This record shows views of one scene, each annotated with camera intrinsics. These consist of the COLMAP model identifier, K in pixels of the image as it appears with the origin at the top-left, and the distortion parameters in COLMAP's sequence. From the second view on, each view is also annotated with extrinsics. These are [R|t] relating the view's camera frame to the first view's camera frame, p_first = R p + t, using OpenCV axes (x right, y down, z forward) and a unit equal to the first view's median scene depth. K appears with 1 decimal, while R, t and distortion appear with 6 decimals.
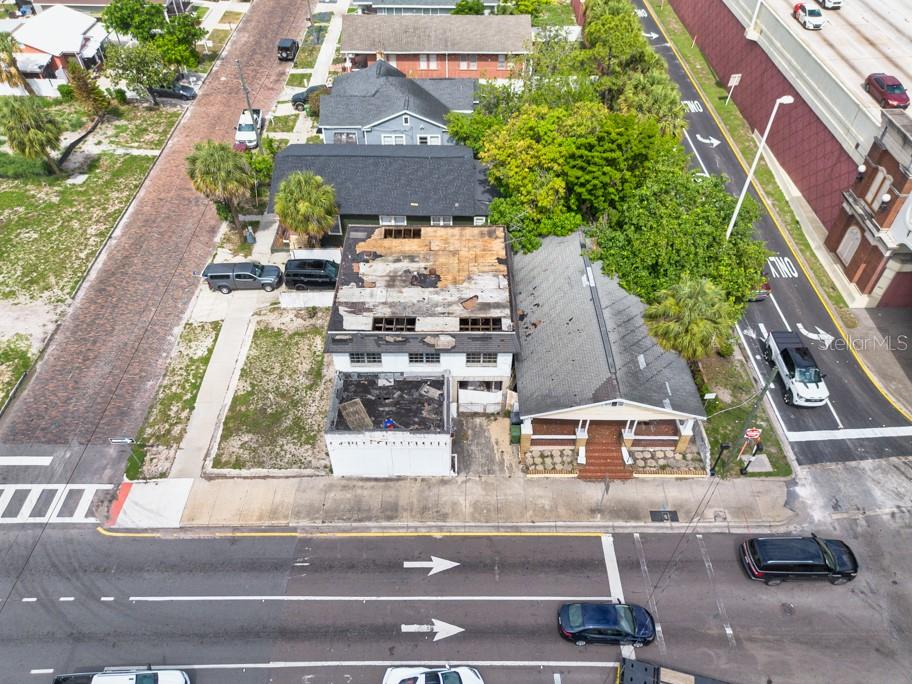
lens RADIAL K [[657.8, 0, 455.1], [0, 657.8, 341.4], [0, 0, 1]] dist [0.068430, -0.074353]
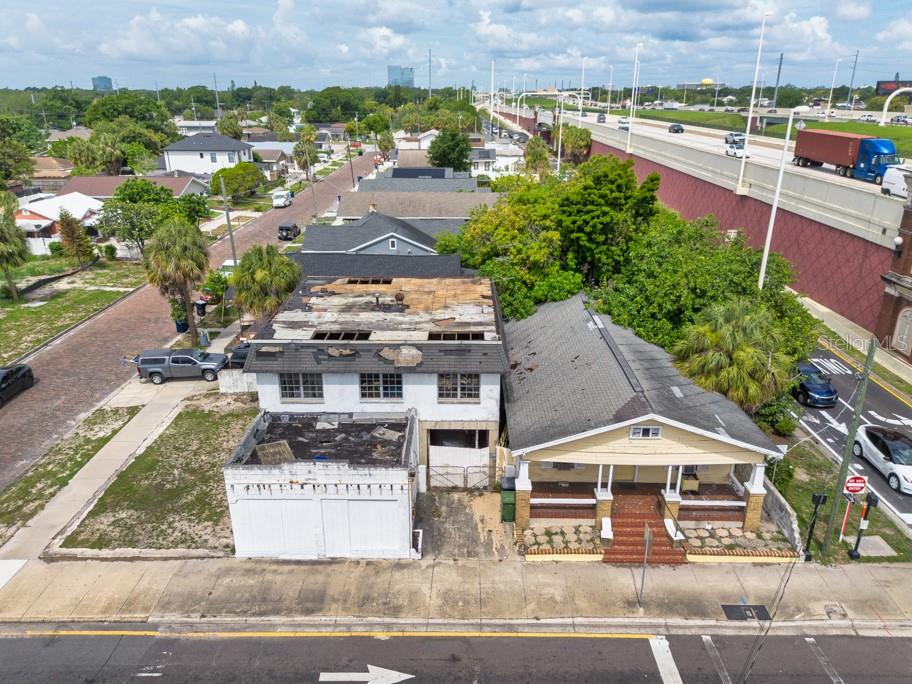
lens RADIAL K [[651.8, 0, 455.1], [0, 651.8, 341.4], [0, 0, 1]] dist [0.059875, -0.060252]
pose [[0.999869, 0.001377, -0.016140, 0.046891], [-0.007910, 0.911039, -0.412245, 0.271674], [0.014137, 0.412319, 0.910930, 0.302959]]
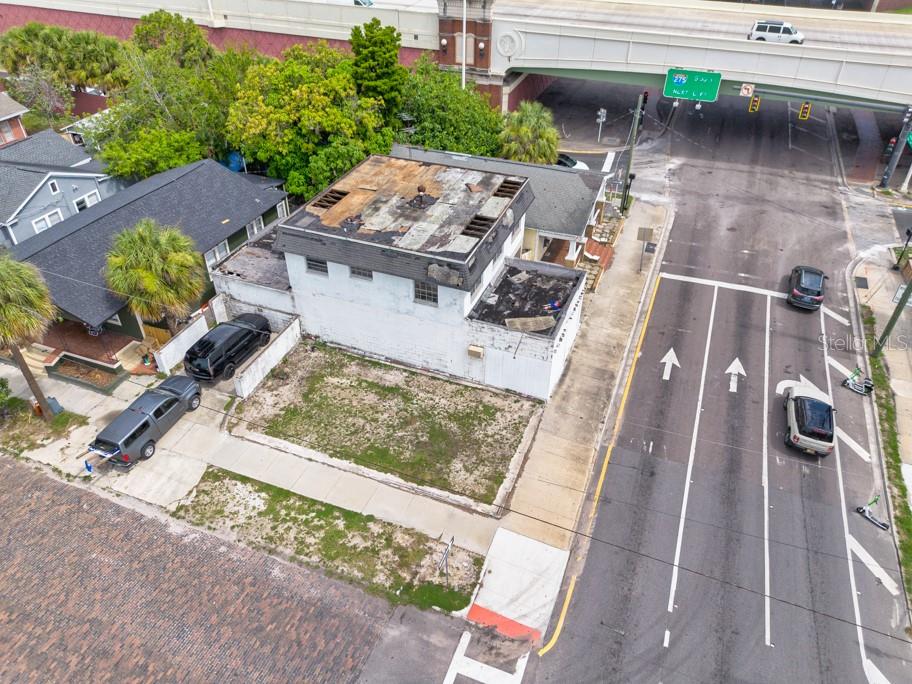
lens RADIAL K [[649.3, 0, 455.3], [0, 649.3, 342.5], [0, 0, 1]] dist [0.062957, -0.064166]
pose [[0.366339, -0.560556, 0.742680, -0.806612], [0.659193, 0.719671, 0.218031, -0.119805], [-0.656704, 0.409696, 0.633158, 0.493014]]
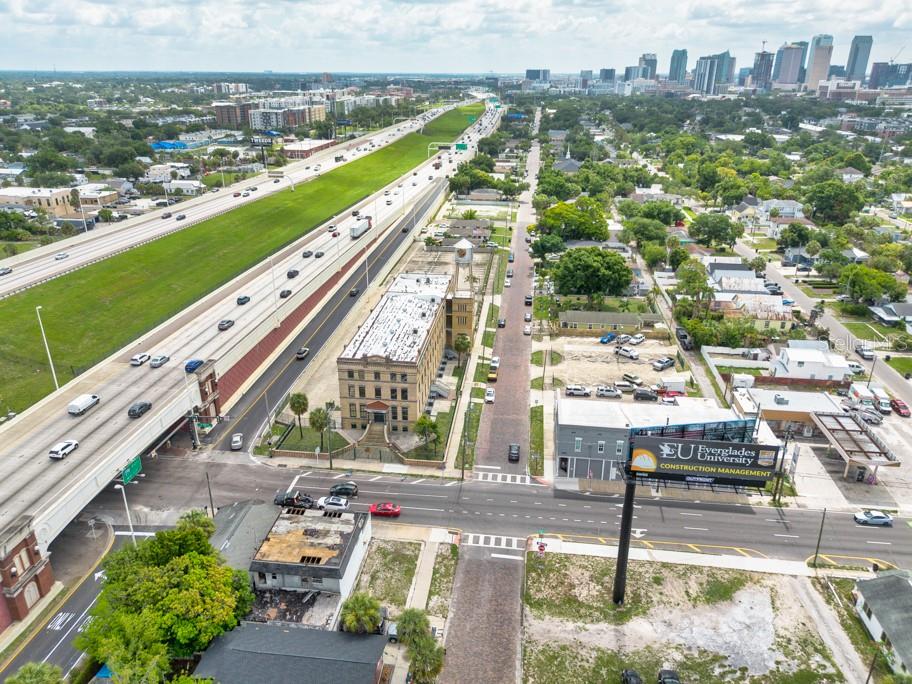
lens RADIAL K [[654.6, 0, 455.5], [0, 654.6, 342.0], [0, 0, 1]] dist [0.068567, -0.073916]
pose [[-0.992588, -0.053300, 0.109214, -0.697581], [0.080482, 0.385052, 0.919379, -2.209538], [-0.091056, 0.921354, -0.377908, 1.204080]]
